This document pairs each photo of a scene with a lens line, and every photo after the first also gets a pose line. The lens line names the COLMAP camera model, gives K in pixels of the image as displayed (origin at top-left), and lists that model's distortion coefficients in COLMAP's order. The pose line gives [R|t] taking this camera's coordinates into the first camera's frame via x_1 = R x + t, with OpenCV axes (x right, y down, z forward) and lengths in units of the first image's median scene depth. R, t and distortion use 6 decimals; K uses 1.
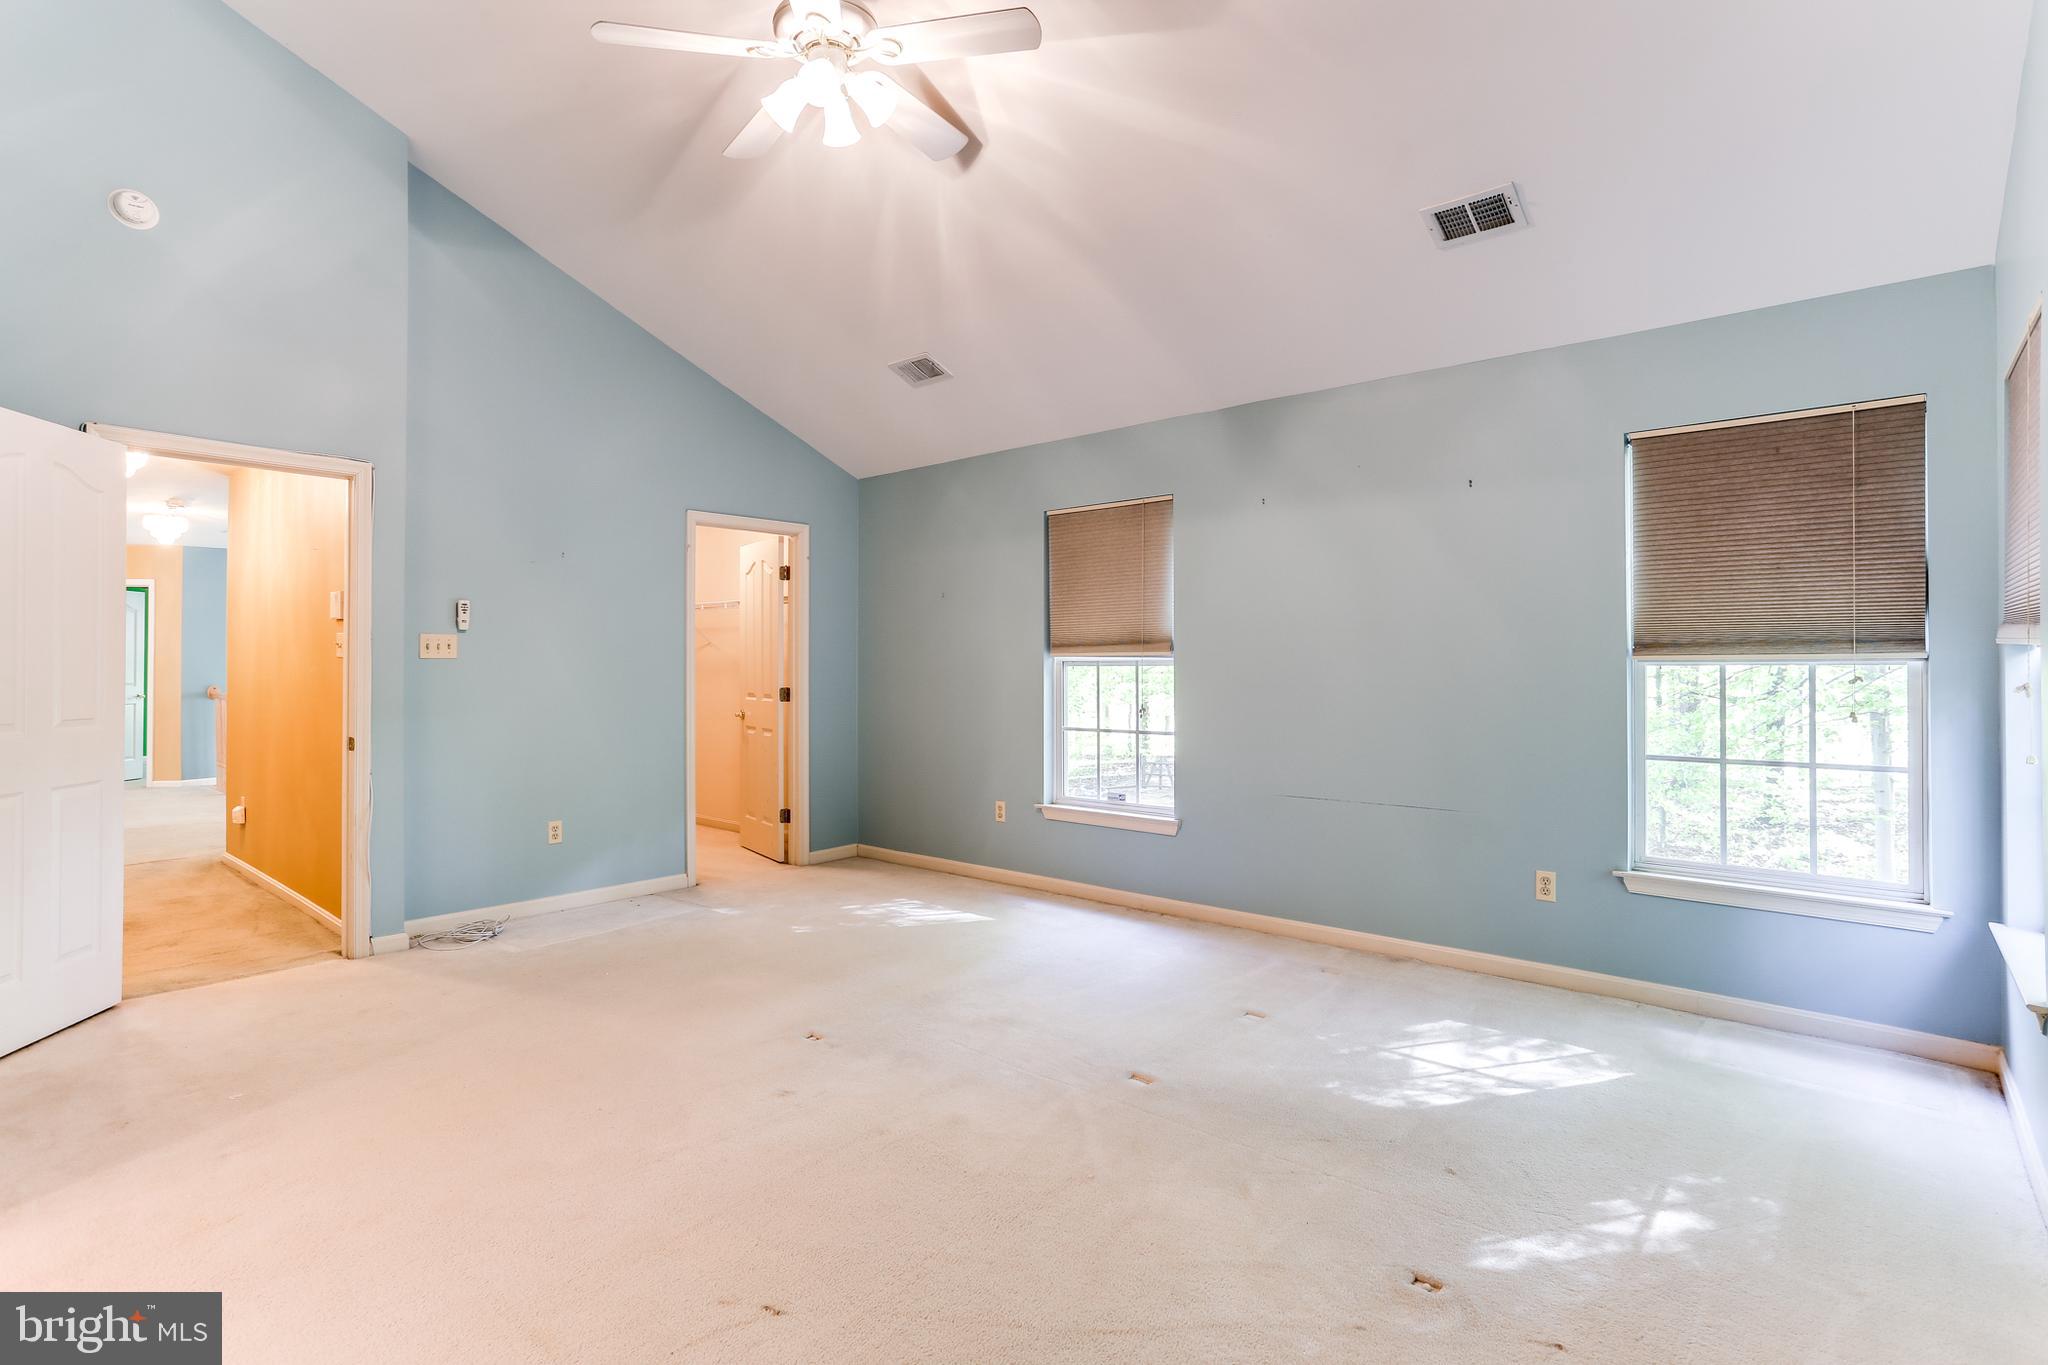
lens RADIAL K [[991.2, 0, 1003.9], [0, 991.2, 675.3], [0, 0, 1]] dist [-0.000354, 0.000645]
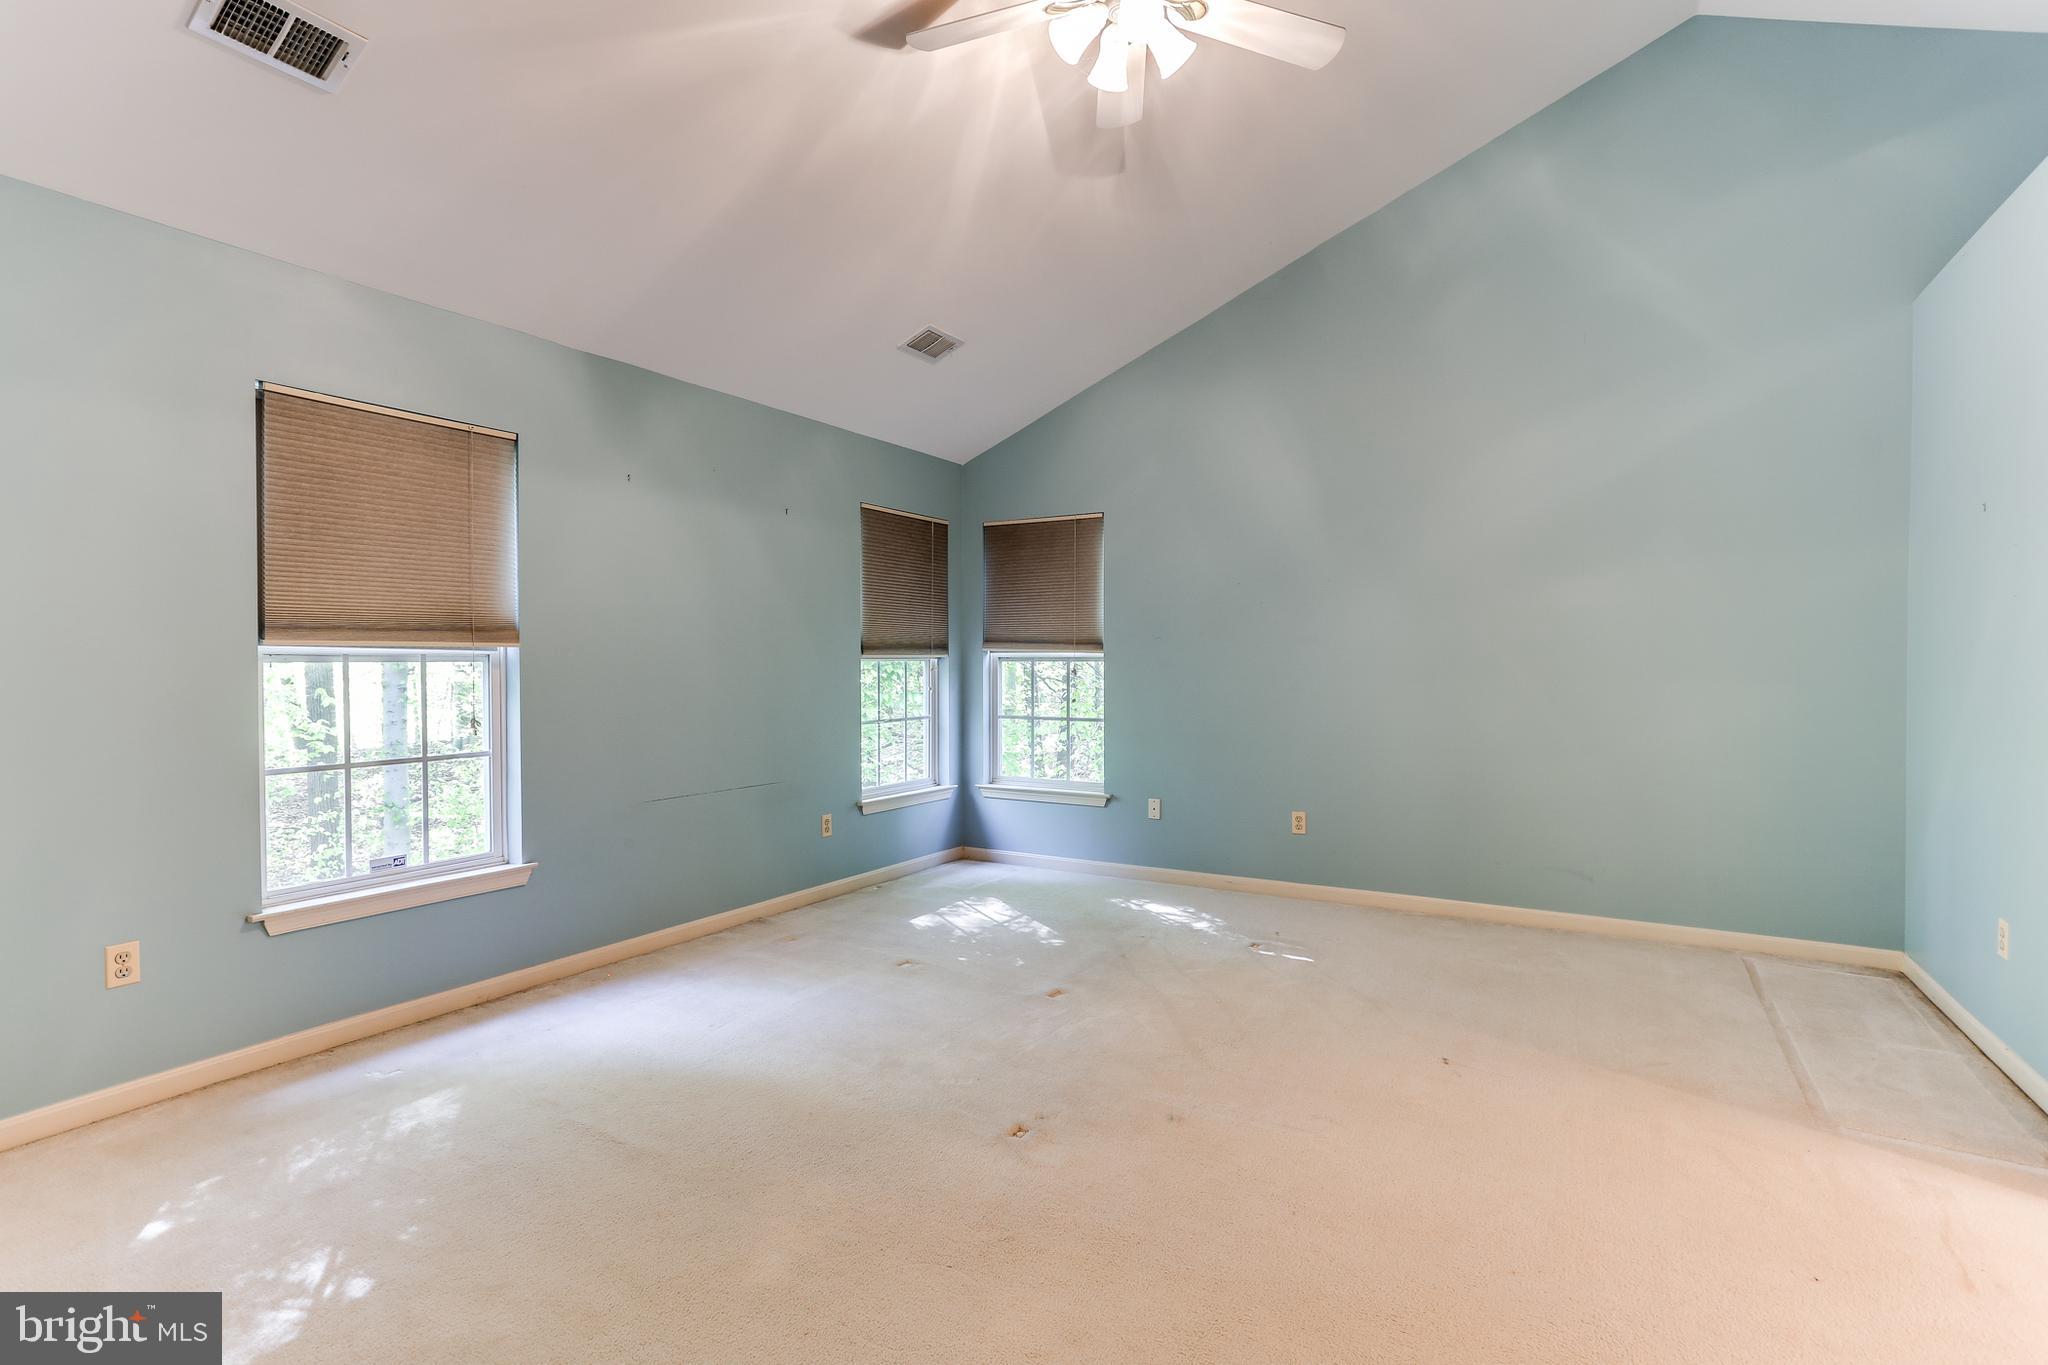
lens RADIAL K [[991.2, 0, 1003.9], [0, 991.2, 675.3], [0, 0, 1]] dist [-0.000354, 0.000645]
pose [[-0.156924, -0.014198, 0.987509, -0.826169], [0.009247, 0.999832, 0.015844, -0.009815], [-0.987567, 0.011618, -0.156766, 0.982369]]
